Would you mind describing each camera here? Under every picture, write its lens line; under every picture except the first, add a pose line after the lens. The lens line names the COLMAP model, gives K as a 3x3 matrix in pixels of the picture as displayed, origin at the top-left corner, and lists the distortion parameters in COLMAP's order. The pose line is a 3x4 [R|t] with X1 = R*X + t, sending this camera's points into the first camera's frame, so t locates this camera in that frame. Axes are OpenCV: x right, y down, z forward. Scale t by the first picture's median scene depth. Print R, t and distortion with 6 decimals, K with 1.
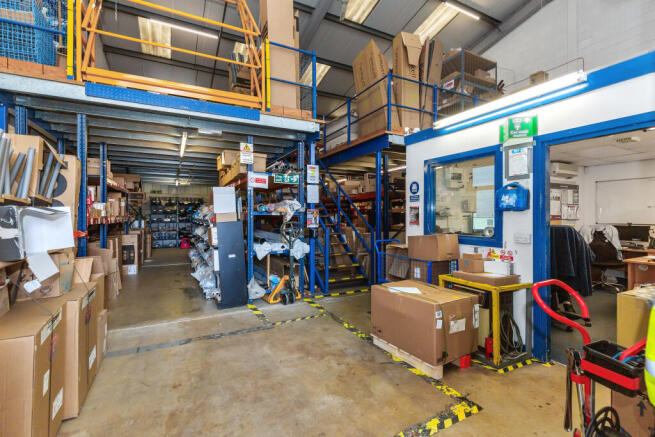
lens RADIAL K [[300.5, 0, 326.6], [0, 300.5, 216.6], [0, 0, 1]] dist [0.003235, 0.000402]
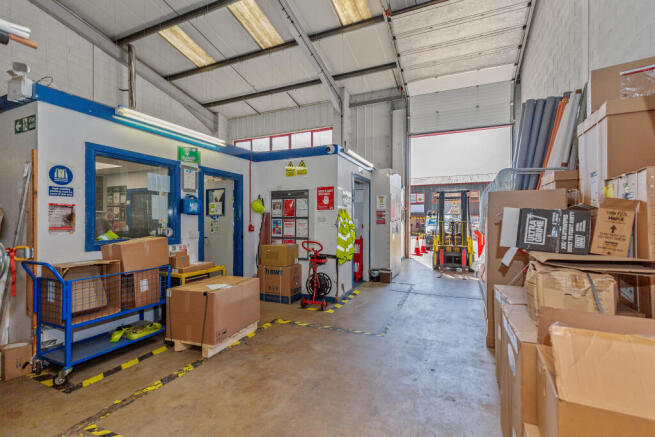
lens RADIAL K [[300.5, 0, 326.2], [0, 300.5, 219.3], [0, 0, 1]] dist [0.003235, 0.000402]
pose [[-0.625807, 0.000757, 0.779977, -0.718505], [0.000819, 1.000000, -0.000313, 0.001746], [-0.779977, 0.000443, -0.625808, 1.191146]]
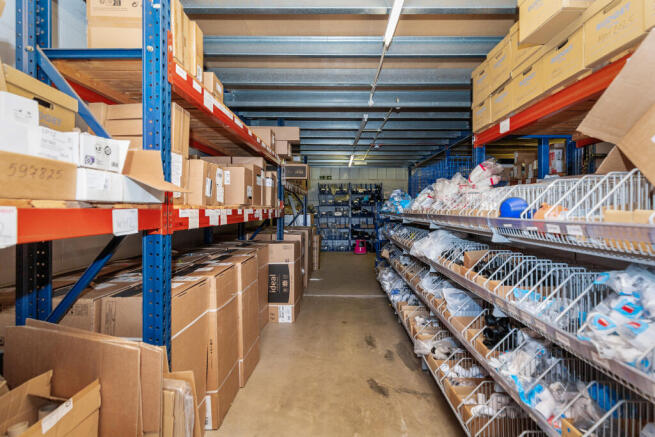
lens RADIAL K [[300.5, 0, 329.2], [0, 300.5, 211.8], [0, 0, 1]] dist [0.003235, 0.000402]
pose [[0.877831, 0.006126, -0.478932, -0.261749], [-0.003154, 0.999970, 0.007011, 0.001758], [0.478961, -0.004644, 0.877824, 0.456366]]
